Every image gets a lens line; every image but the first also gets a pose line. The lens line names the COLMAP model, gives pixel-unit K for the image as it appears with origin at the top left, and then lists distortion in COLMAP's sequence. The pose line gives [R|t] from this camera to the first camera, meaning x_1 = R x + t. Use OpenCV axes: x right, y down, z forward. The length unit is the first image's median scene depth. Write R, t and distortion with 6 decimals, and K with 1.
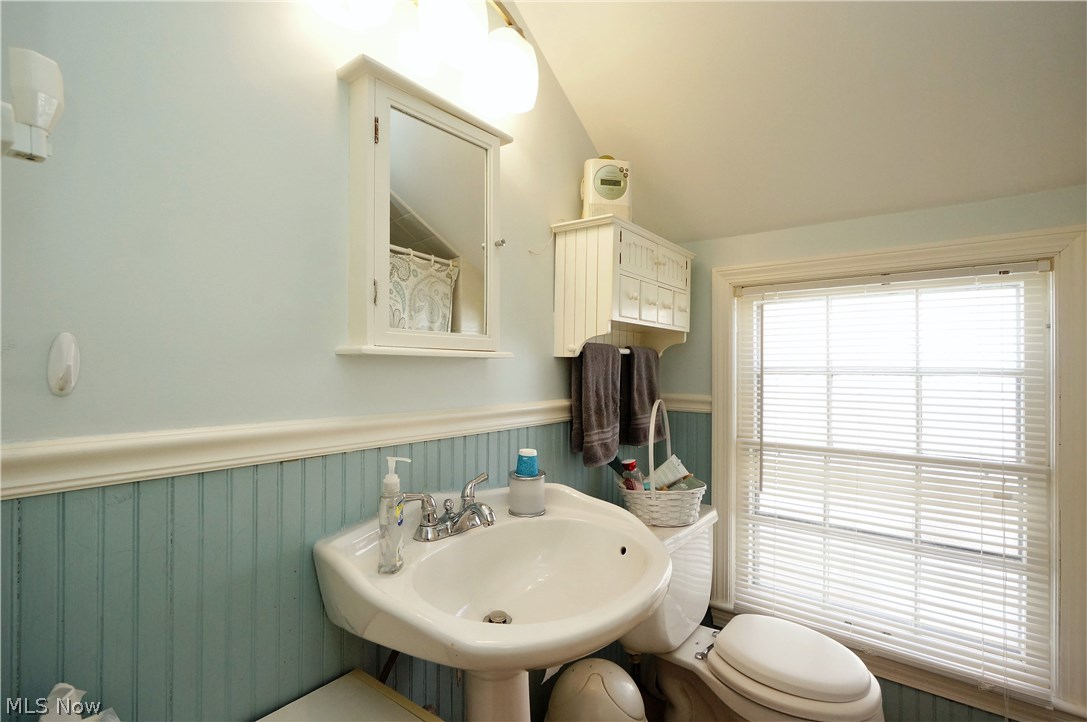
lens RADIAL K [[501.3, 0, 543.5], [0, 501.3, 361.0], [0, 0, 1]] dist [-0.002450, -0.000262]
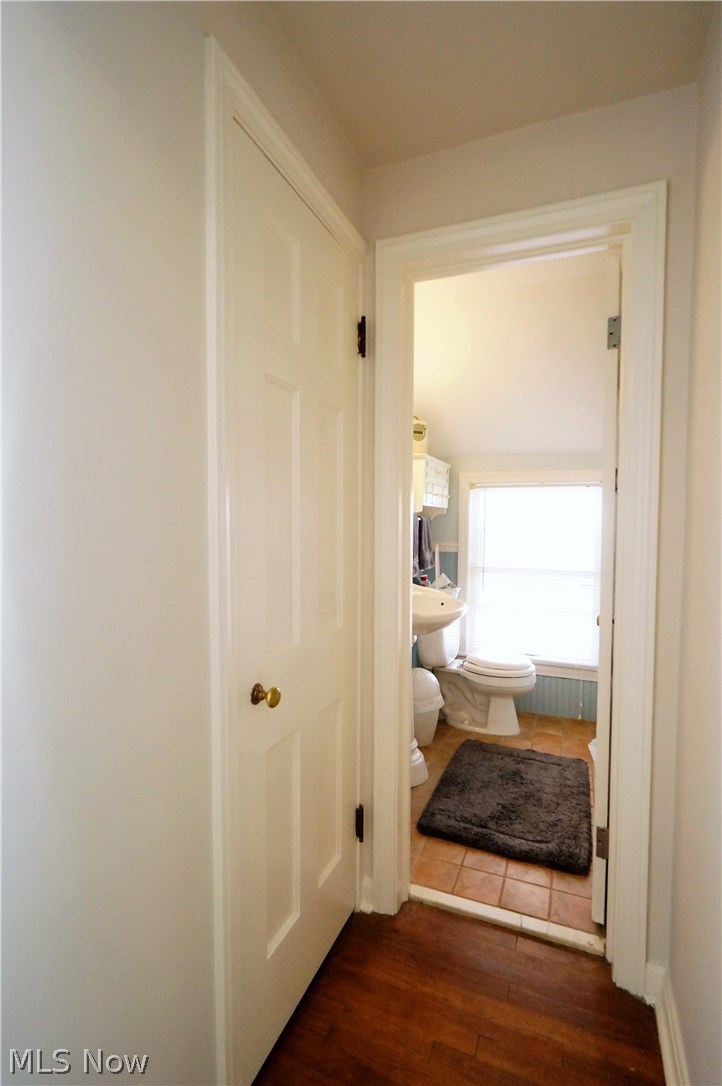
lens RADIAL K [[500.8, 0, 361.0], [0, 500.8, 543.0], [0, 0, 1]] dist [-0.002450, -0.000262]
pose [[0.971364, -0.006971, 0.237494, -0.481294], [-0.004648, 0.998821, 0.048328, -0.019408], [-0.237551, -0.048048, 0.970186, -0.751217]]
